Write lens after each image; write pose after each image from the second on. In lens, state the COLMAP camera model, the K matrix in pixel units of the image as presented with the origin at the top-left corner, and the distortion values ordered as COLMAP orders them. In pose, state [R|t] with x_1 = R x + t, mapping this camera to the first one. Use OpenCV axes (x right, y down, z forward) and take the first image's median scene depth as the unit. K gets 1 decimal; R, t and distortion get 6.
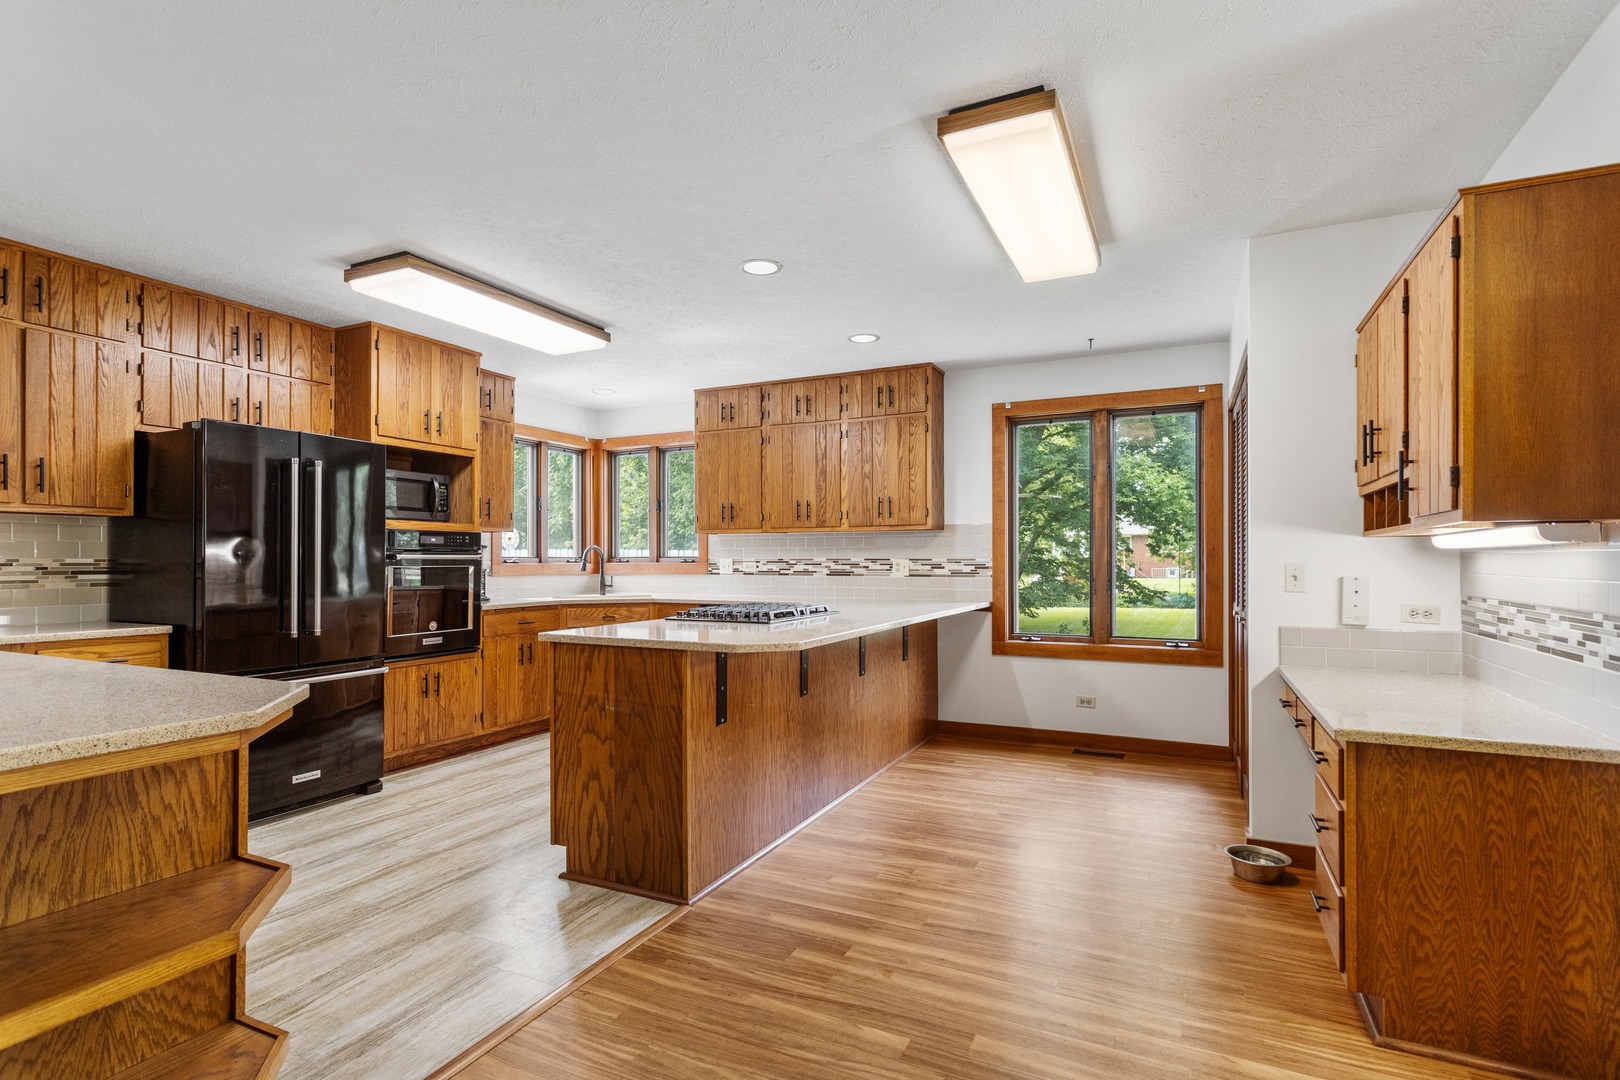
lens RADIAL K [[785.7, 0, 804.7], [0, 785.7, 537.4], [0, 0, 1]] dist [-0.001616, 0.001684]
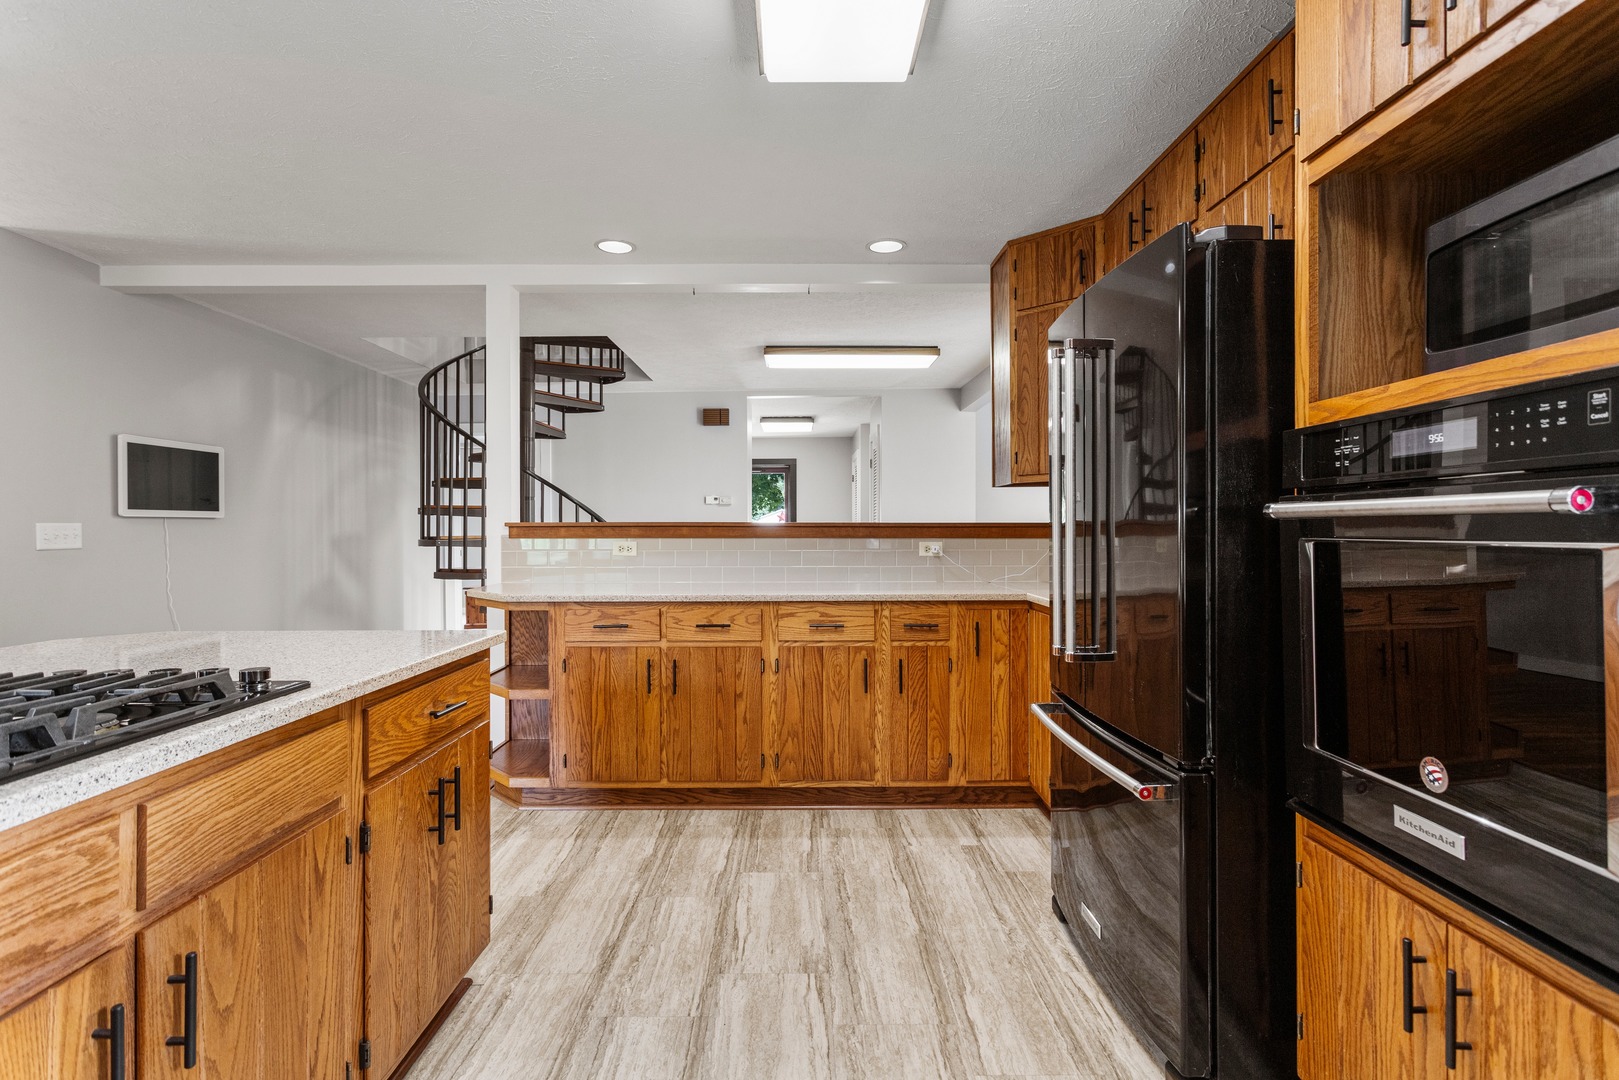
lens RADIAL K [[785.2, 0, 820.0], [0, 785.2, 534.8], [0, 0, 1]] dist [-0.001616, 0.001684]
pose [[-0.891702, 0.001783, -0.452618, -0.177361], [0.011271, 0.999770, -0.018267, 0.036445], [0.452482, -0.021391, -0.891517, 1.132173]]
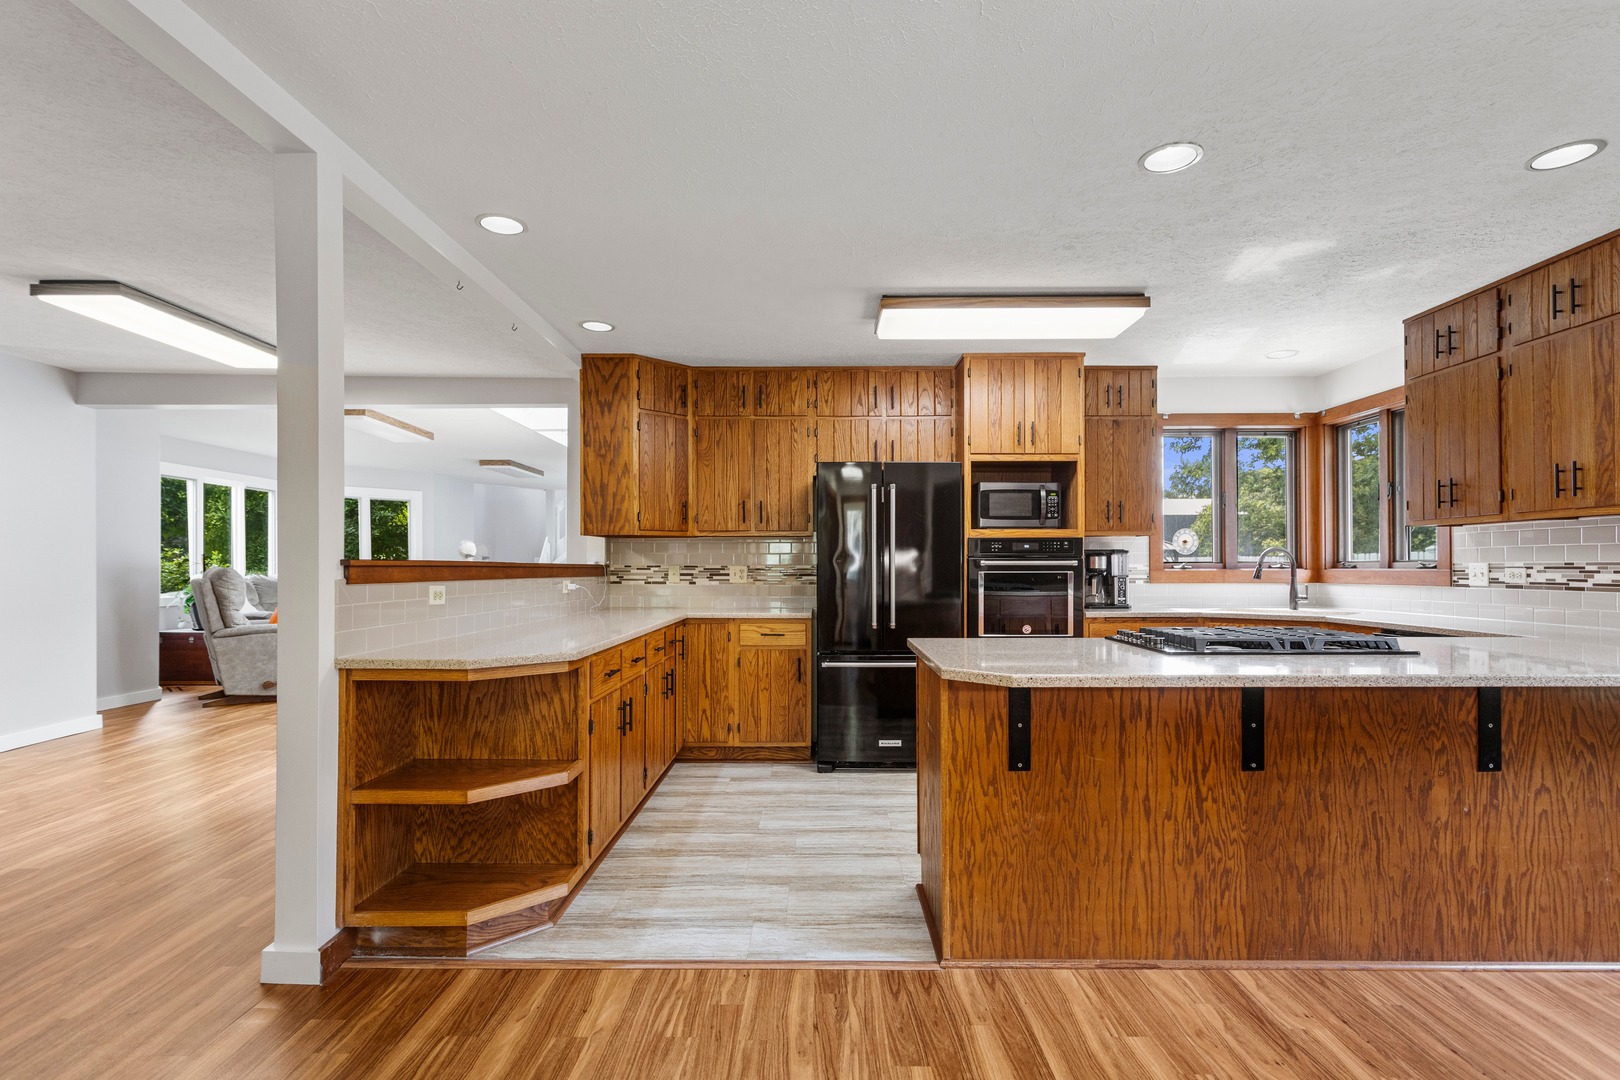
lens RADIAL K [[785.7, 0, 817.0], [0, 785.7, 546.5], [0, 0, 1]] dist [-0.001616, 0.001684]
pose [[0.430249, -0.023506, -0.902404, 0.343998], [0.027580, 0.999537, -0.012886, 0.008934], [0.902289, -0.019344, 0.430698, 0.302240]]
